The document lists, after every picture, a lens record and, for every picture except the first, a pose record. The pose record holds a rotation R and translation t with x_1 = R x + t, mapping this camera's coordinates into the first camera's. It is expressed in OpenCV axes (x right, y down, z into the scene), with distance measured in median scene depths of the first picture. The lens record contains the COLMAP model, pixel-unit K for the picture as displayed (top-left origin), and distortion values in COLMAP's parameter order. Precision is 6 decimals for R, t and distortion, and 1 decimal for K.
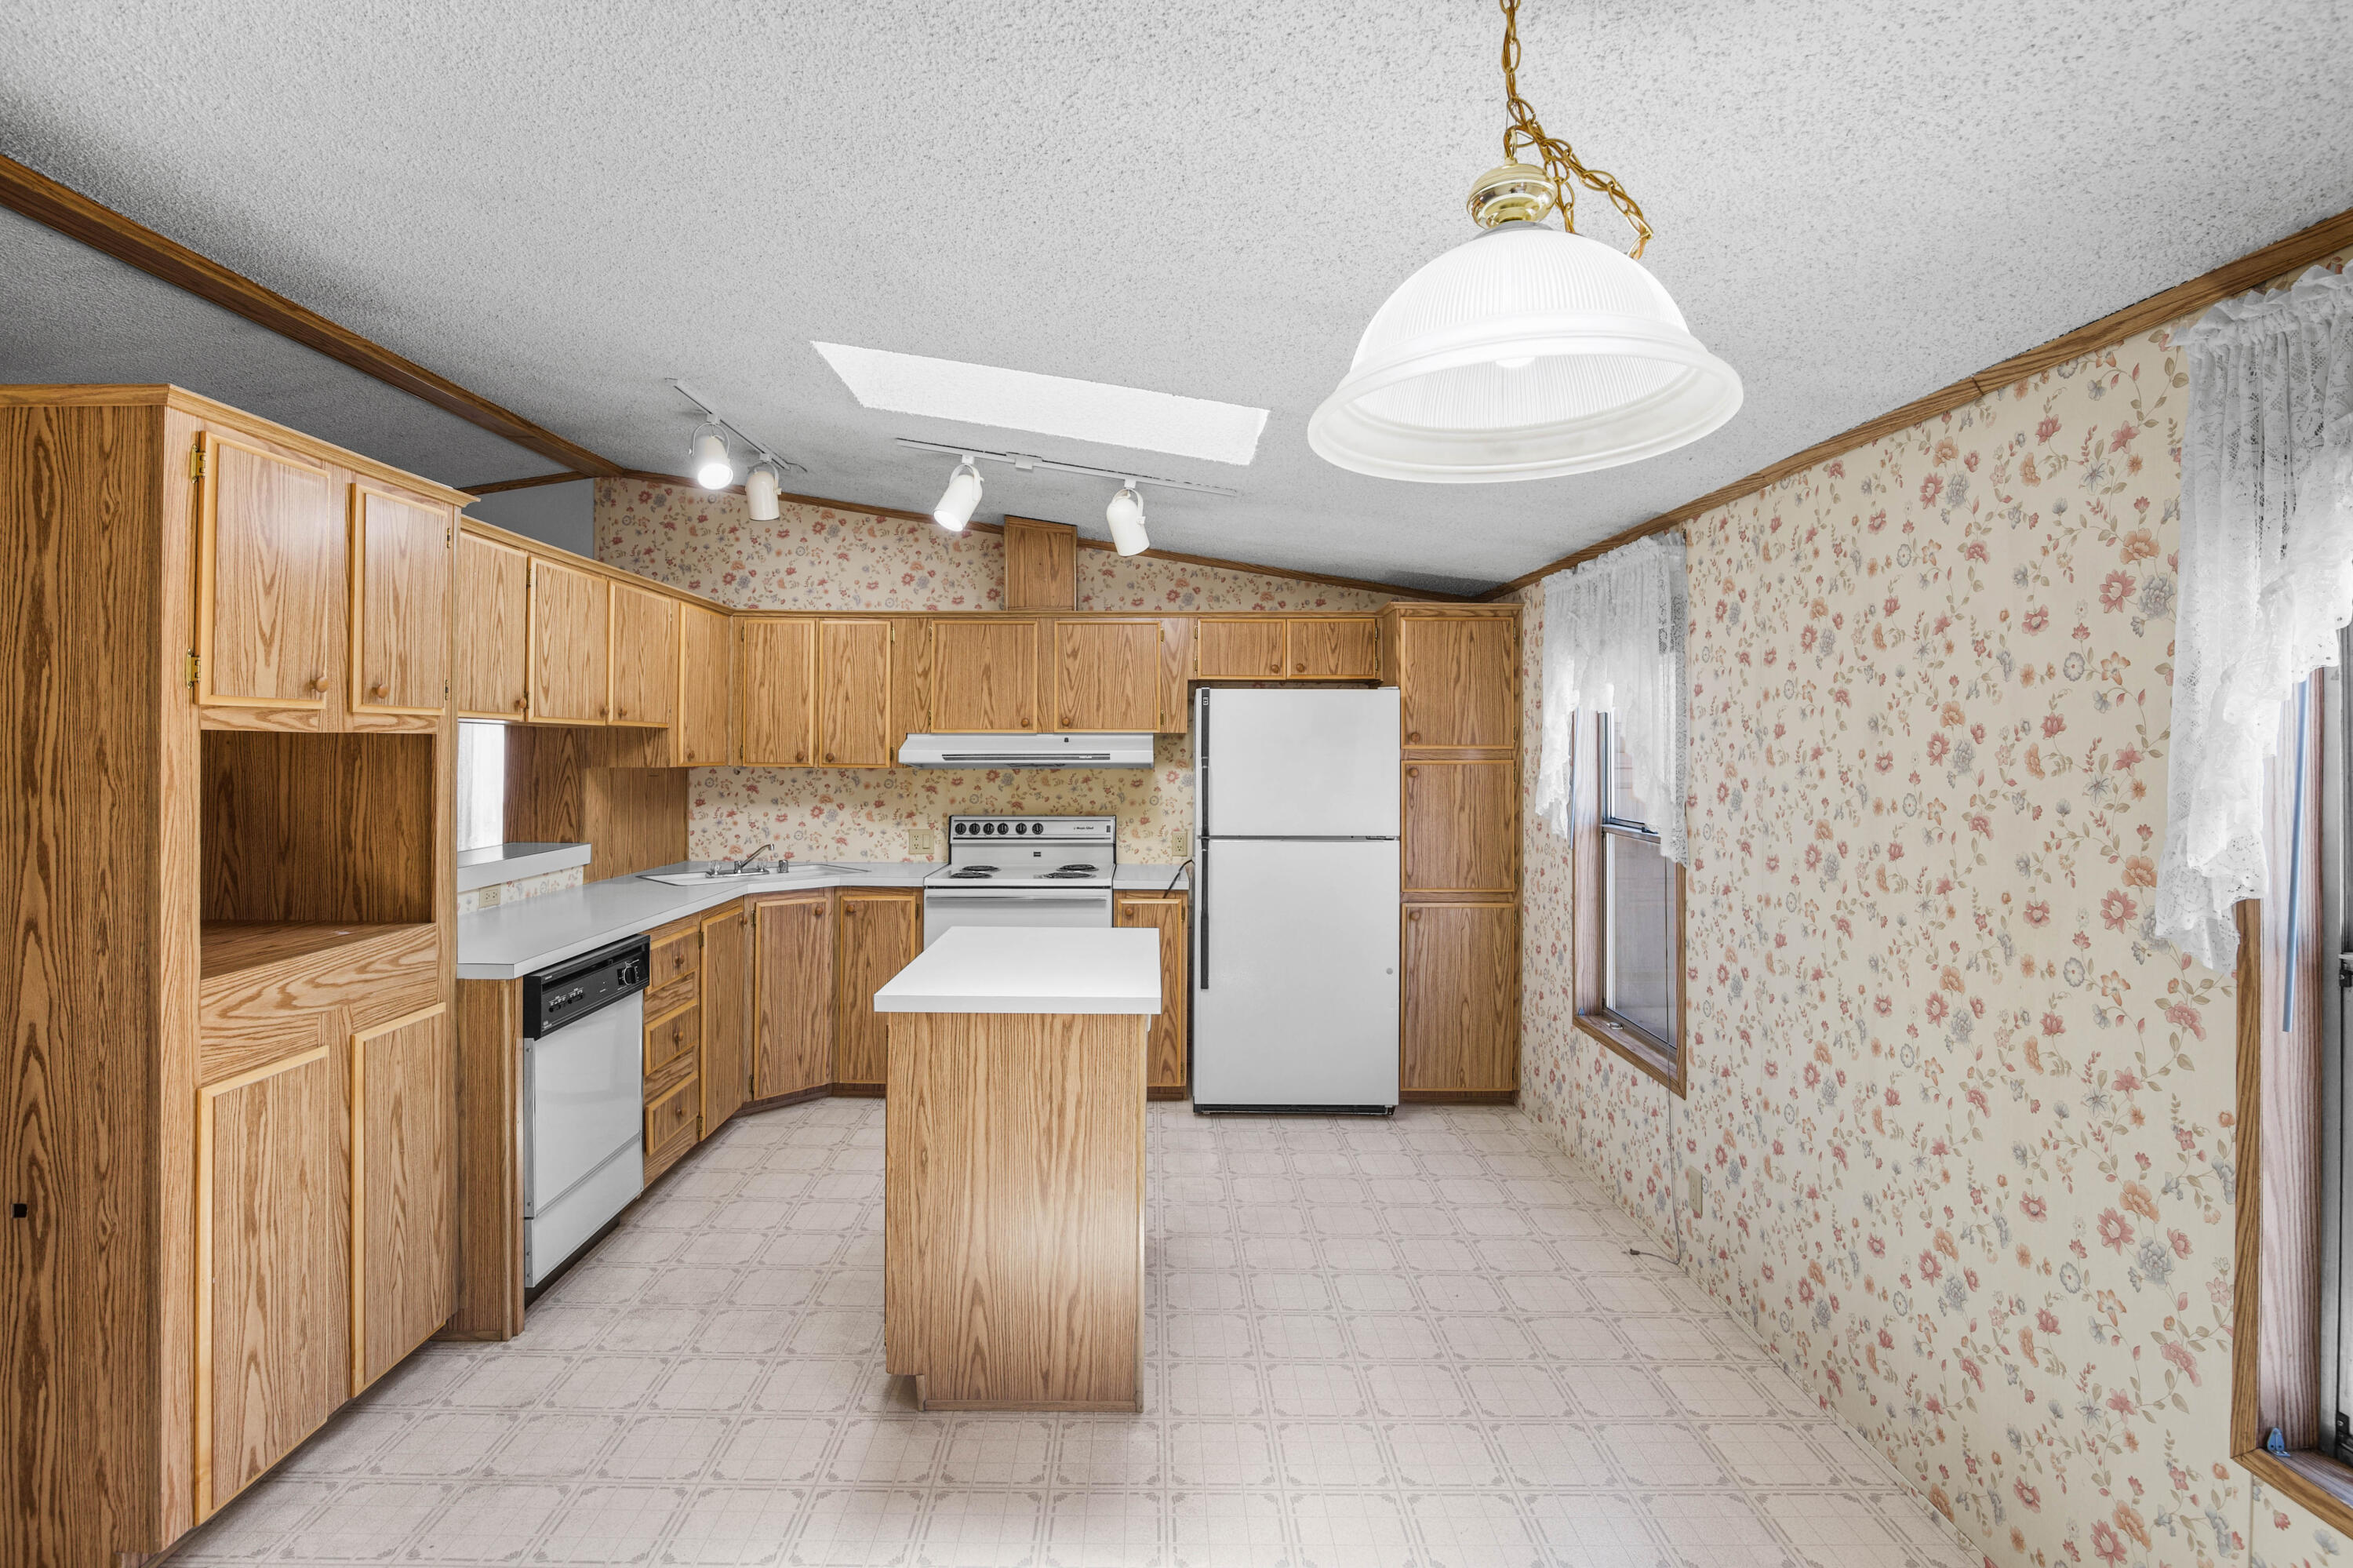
lens RADIAL K [[1102.2, 0, 1155.6], [0, 1102.2, 732.9], [0, 0, 1]] dist [-0.030404, 0.006098]
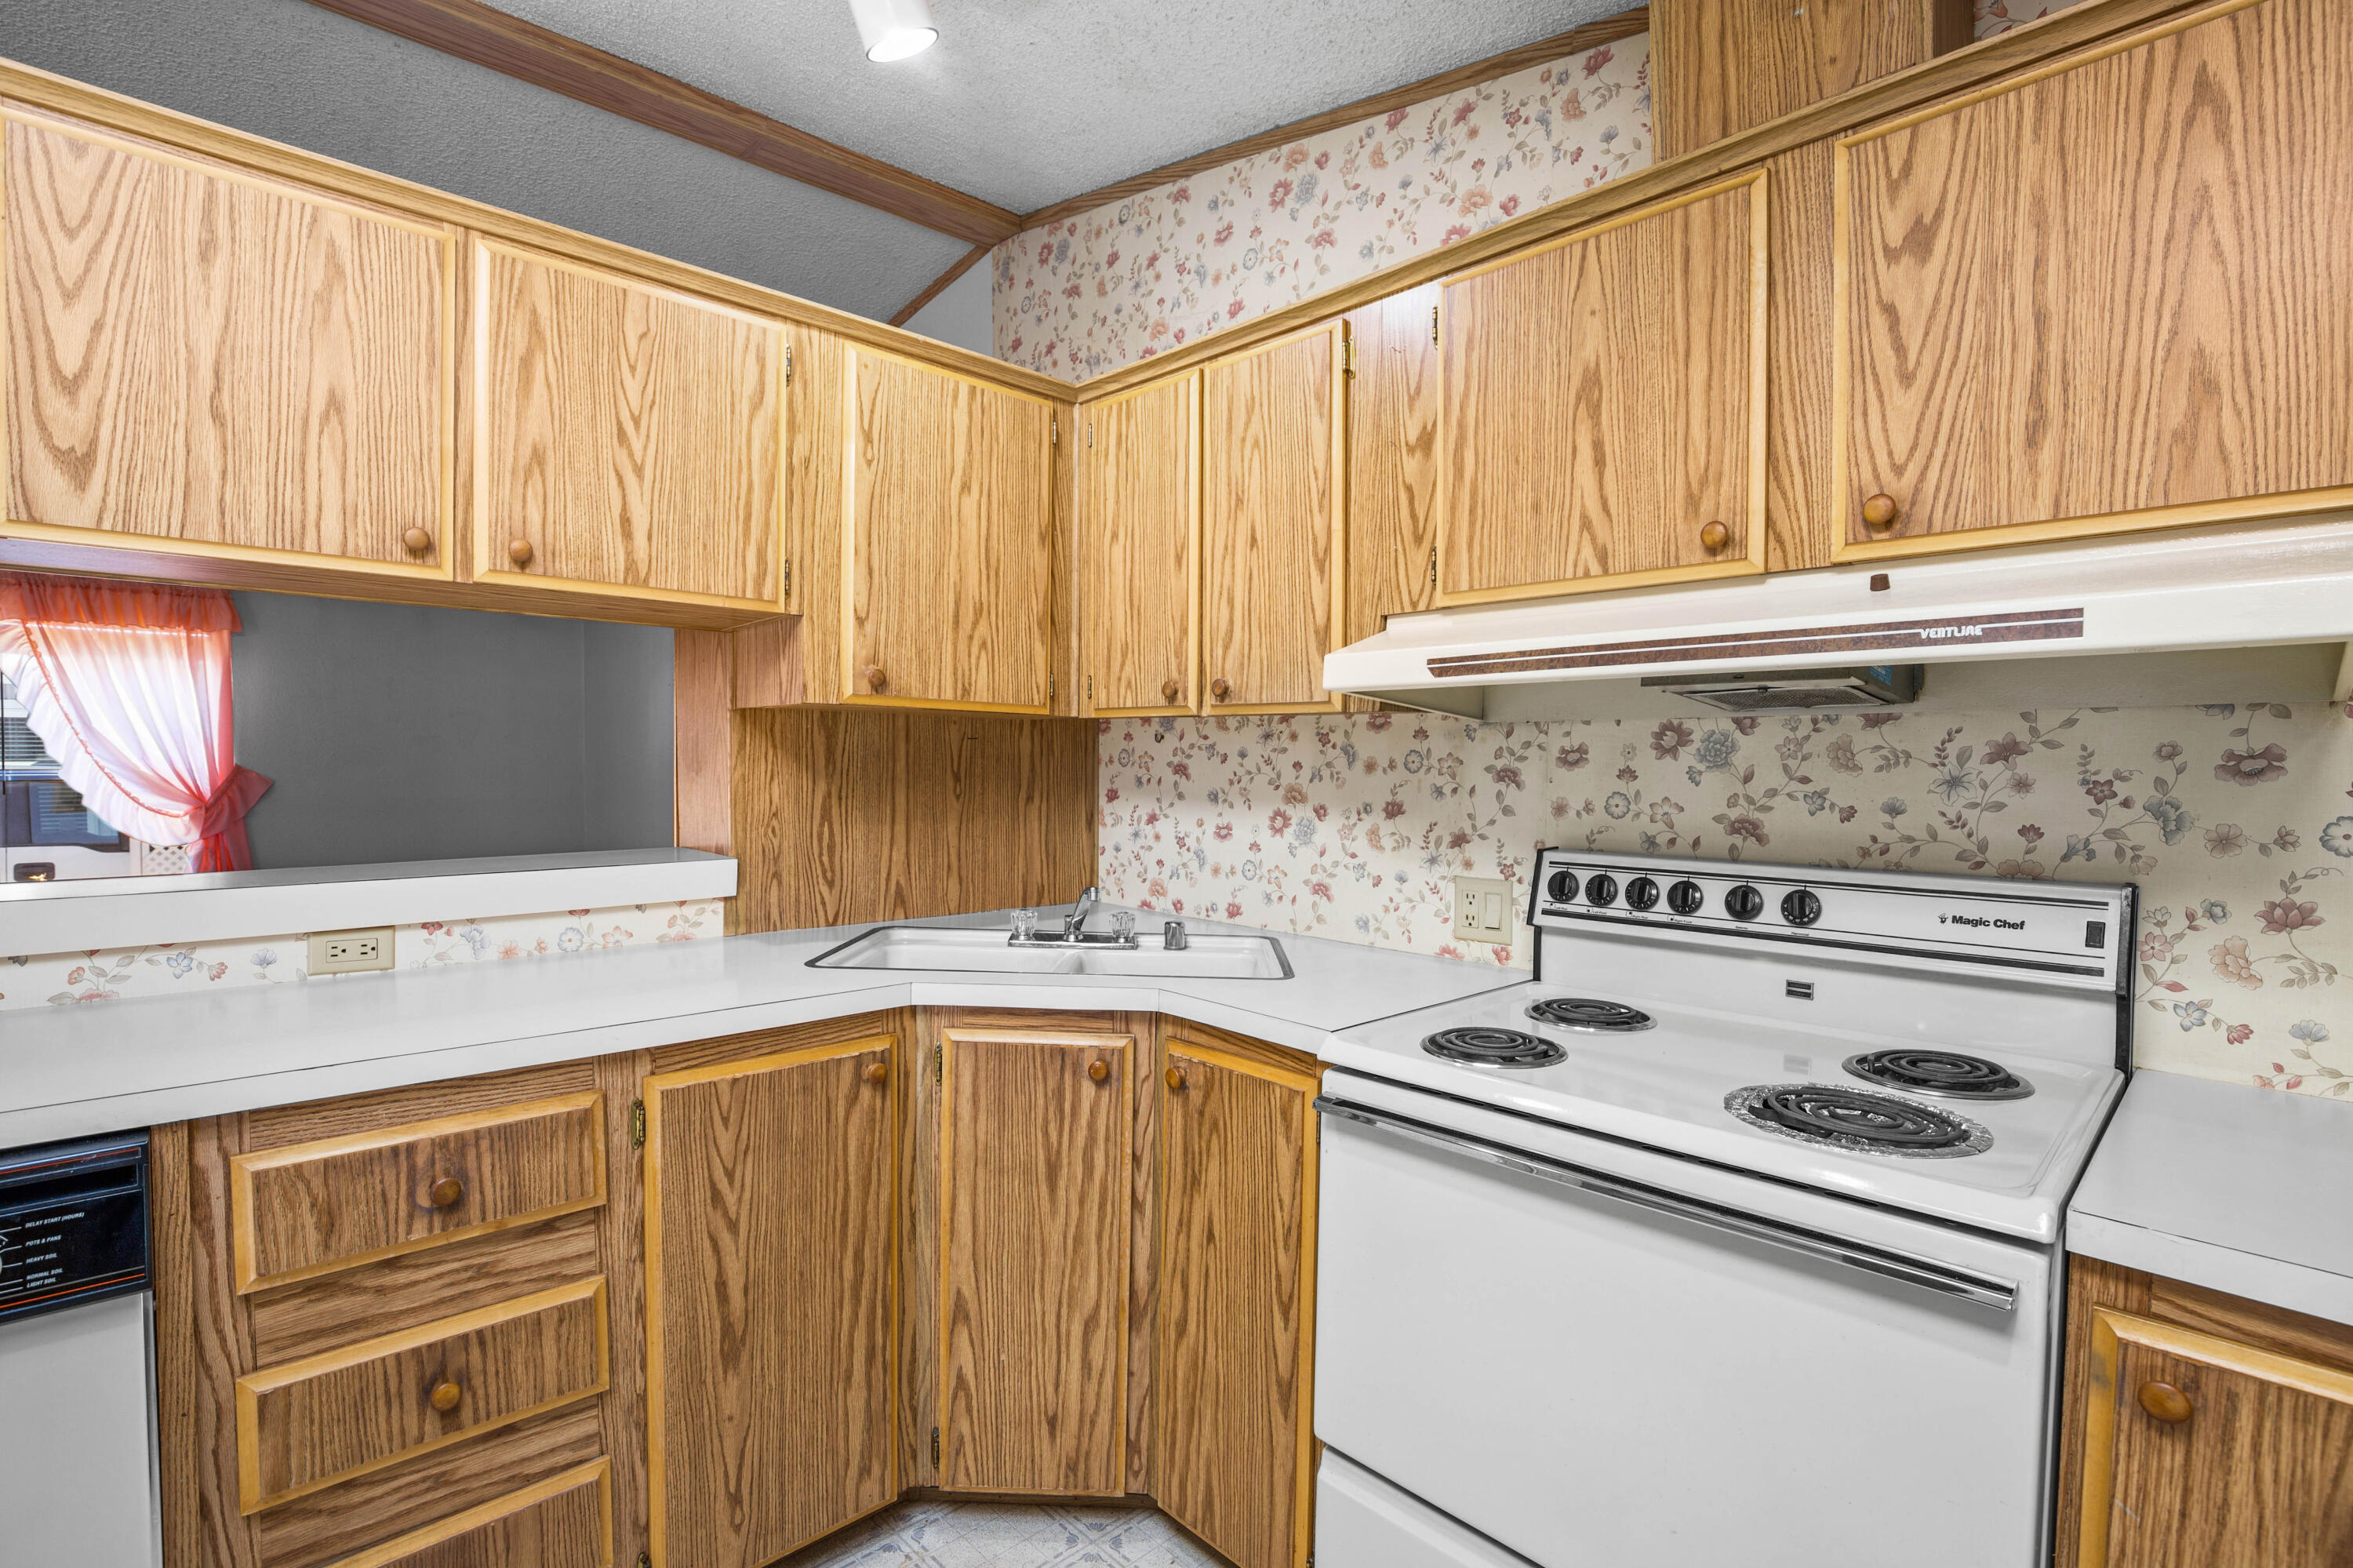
lens RADIAL K [[1093.5, 0, 1158.8], [0, 1093.5, 789.7], [0, 0, 1]] dist [-0.039044, 0.008912]
pose [[0.681042, 0.023431, -0.731869, -0.013777], [0.002364, 0.999412, 0.034196, 0.060682], [0.732240, -0.025019, 0.680587, 0.929284]]
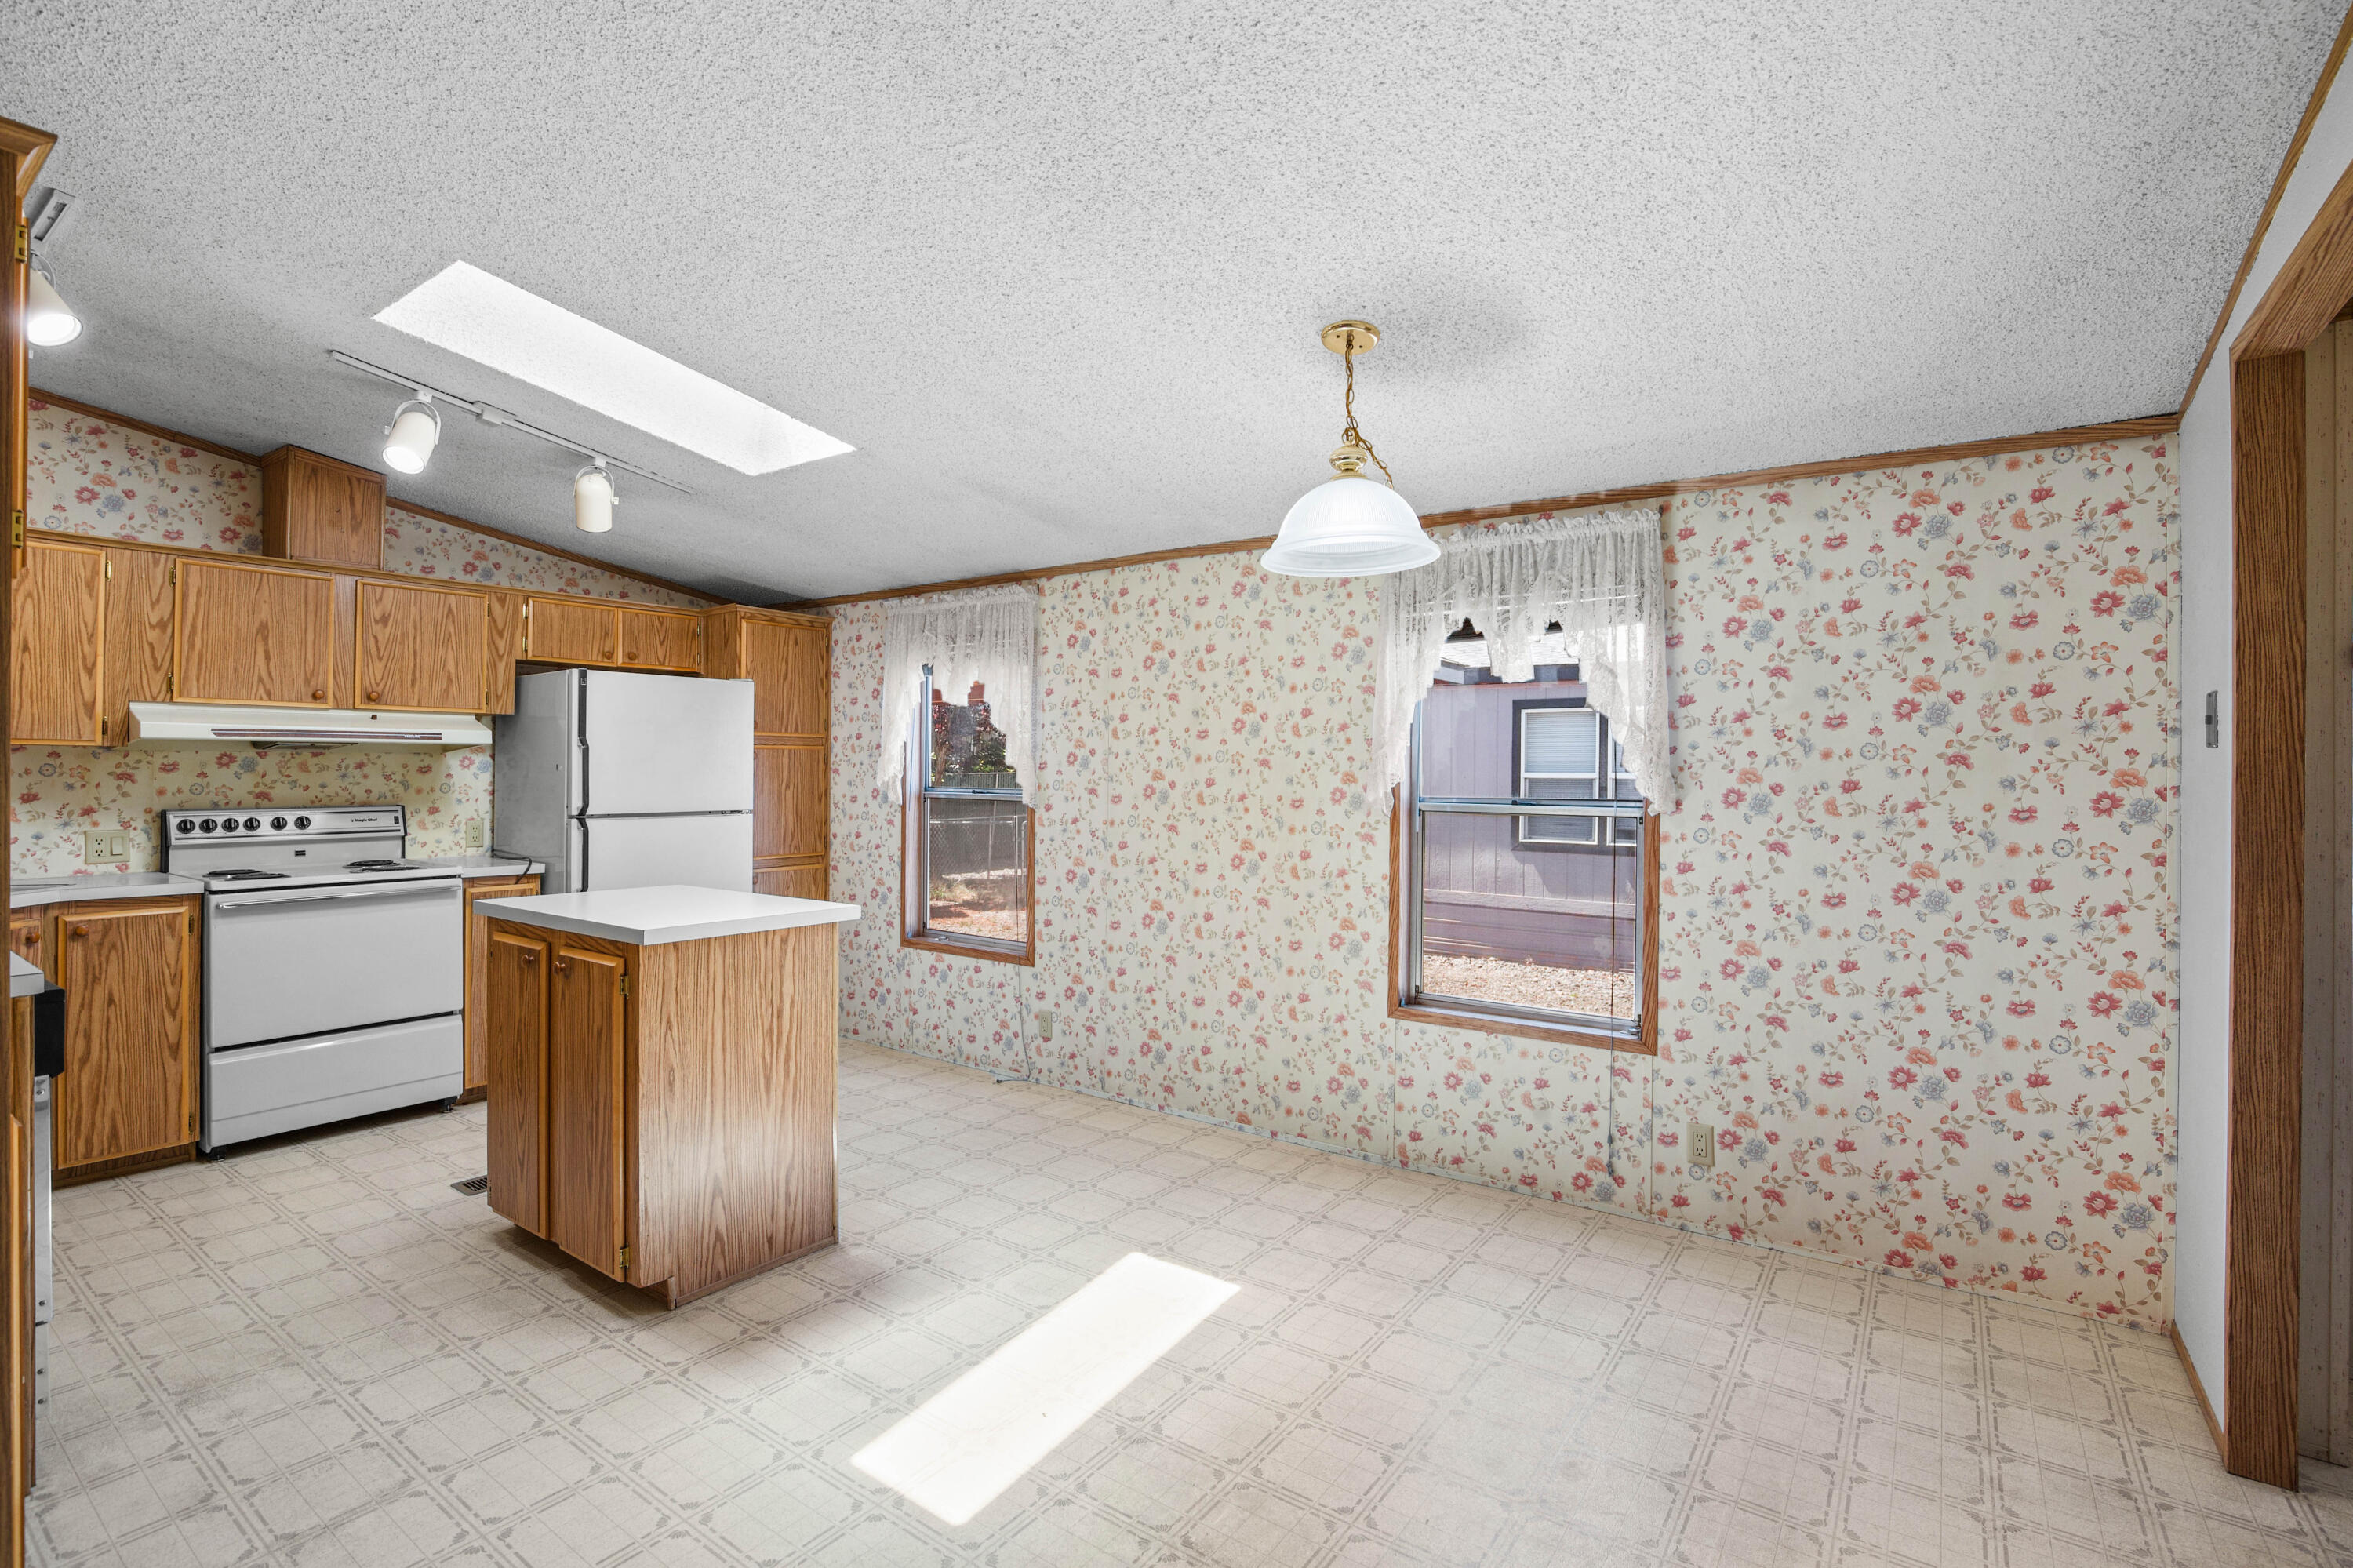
lens RADIAL K [[1099.3, 0, 1142.5], [0, 1099.3, 765.8], [0, 0, 1]] dist [-0.028110, 0.005961]
pose [[0.602905, 0.003242, 0.797807, -0.531137], [-0.011581, 0.999922, 0.004689, 0.045113], [-0.797729, -0.012067, 0.602895, -0.015639]]
